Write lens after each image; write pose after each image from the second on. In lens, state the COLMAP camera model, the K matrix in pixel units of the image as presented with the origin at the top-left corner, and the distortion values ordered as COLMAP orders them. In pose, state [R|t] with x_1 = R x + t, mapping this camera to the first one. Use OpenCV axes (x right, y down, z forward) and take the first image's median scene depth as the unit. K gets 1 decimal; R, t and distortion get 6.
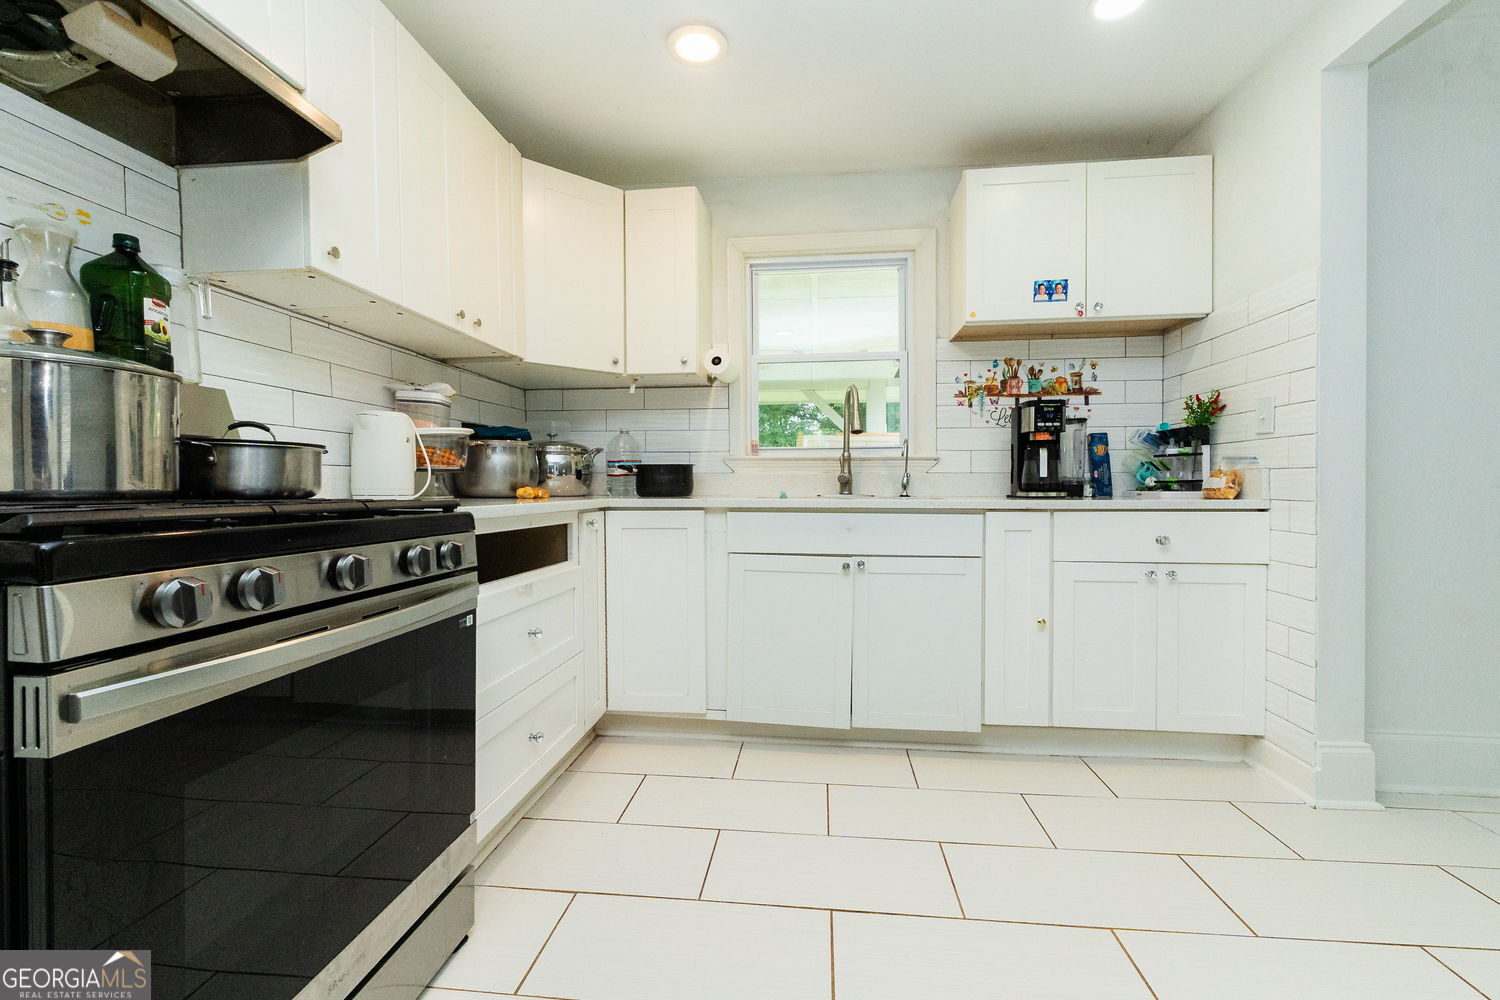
lens RADIAL K [[626.9, 0, 750.0], [0, 626.9, 500.0], [0, 0, 1]] dist [0.001244, 0.000174]
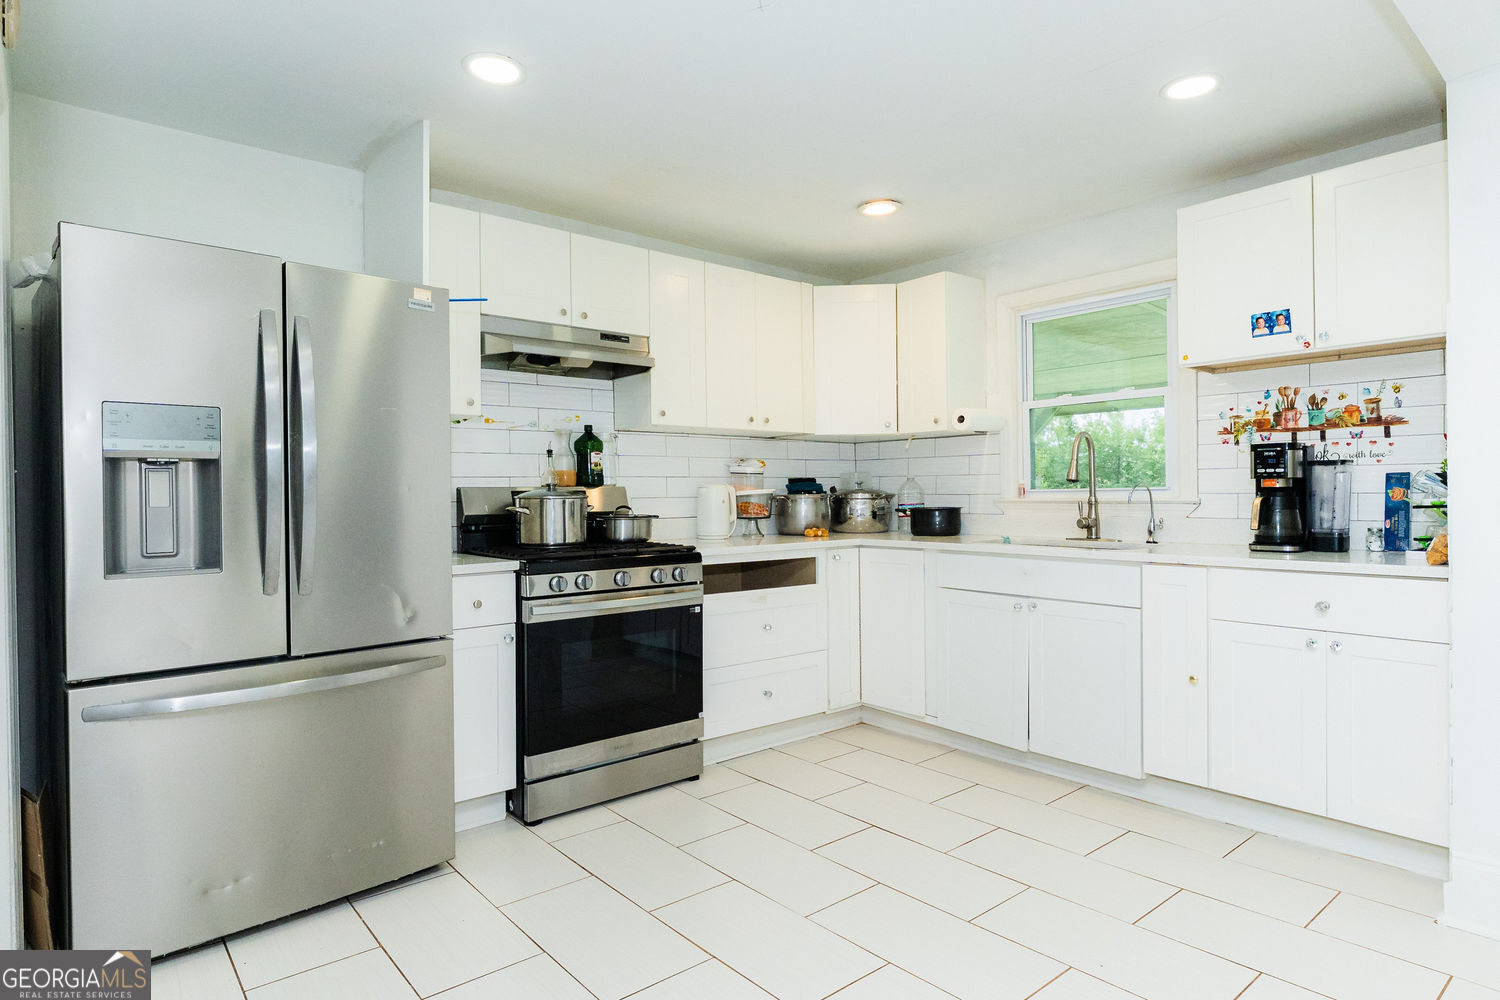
lens RADIAL K [[836.3, 0, 750.0], [0, 836.3, 500.0], [0, 0, 1]] dist [-0.000635, -0.000328]
pose [[0.717583, 0.000072, -0.696473, 0.705178], [-0.003721, 0.999986, -0.003730, -0.064597], [0.696463, 0.005268, 0.717574, -0.349875]]
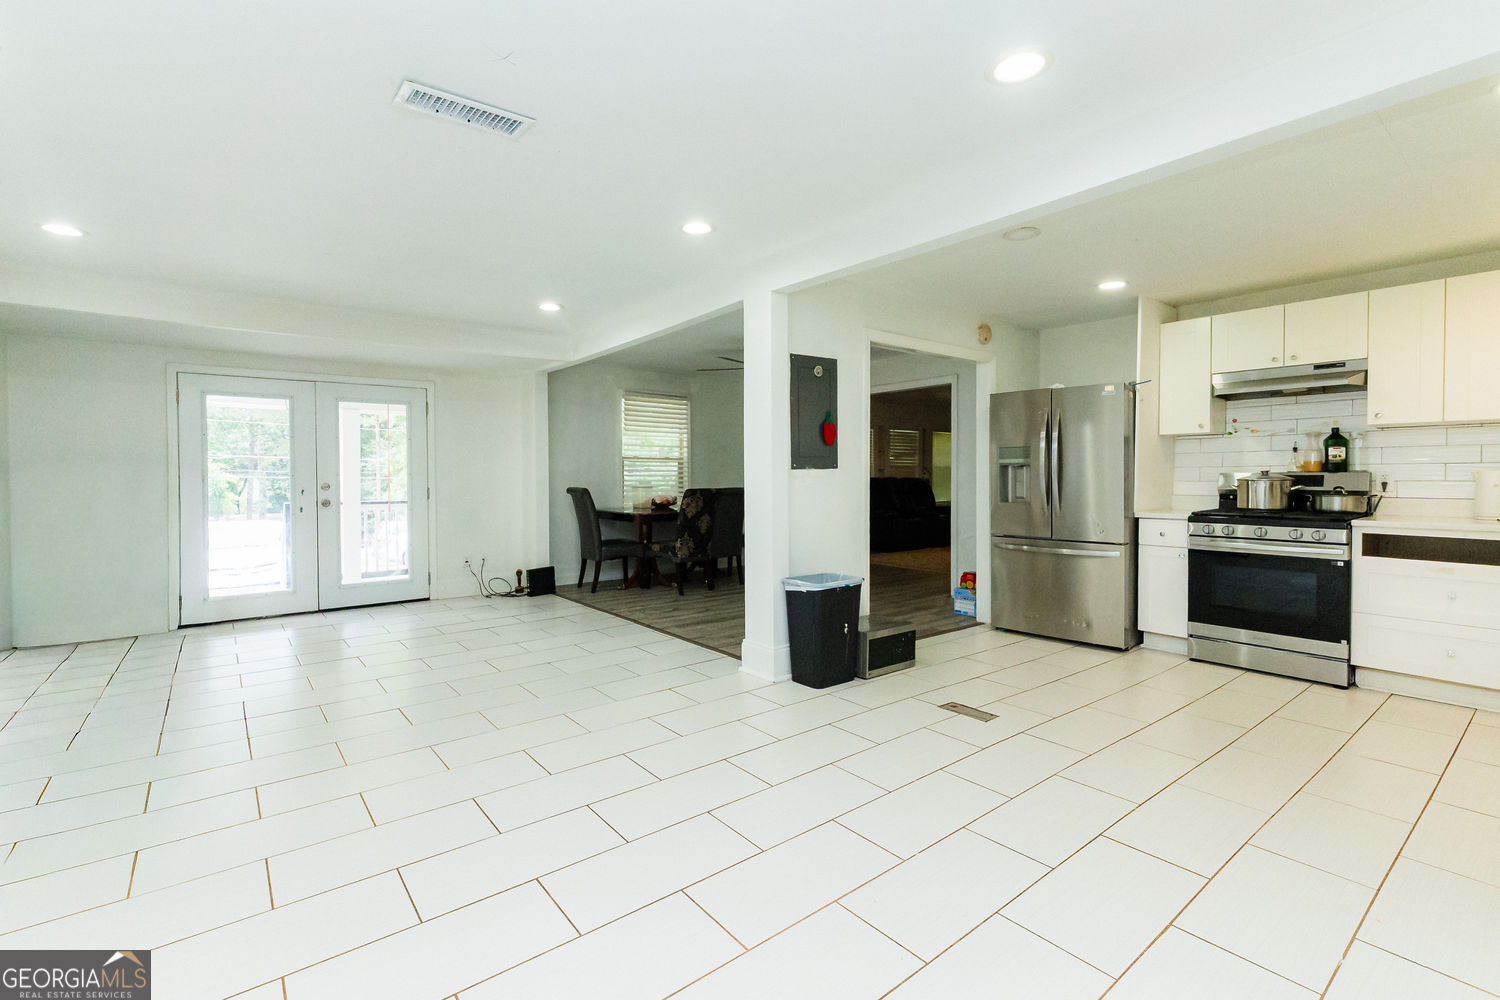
lens RADIAL K [[626.9, 0, 750.0], [0, 626.9, 500.0], [0, 0, 1]] dist [0.001244, 0.000174]
pose [[-0.738784, 0.035078, -0.673029, 1.512306], [-0.003812, 0.998411, 0.056221, -0.102092], [0.673932, 0.044101, -0.737476, 0.616614]]
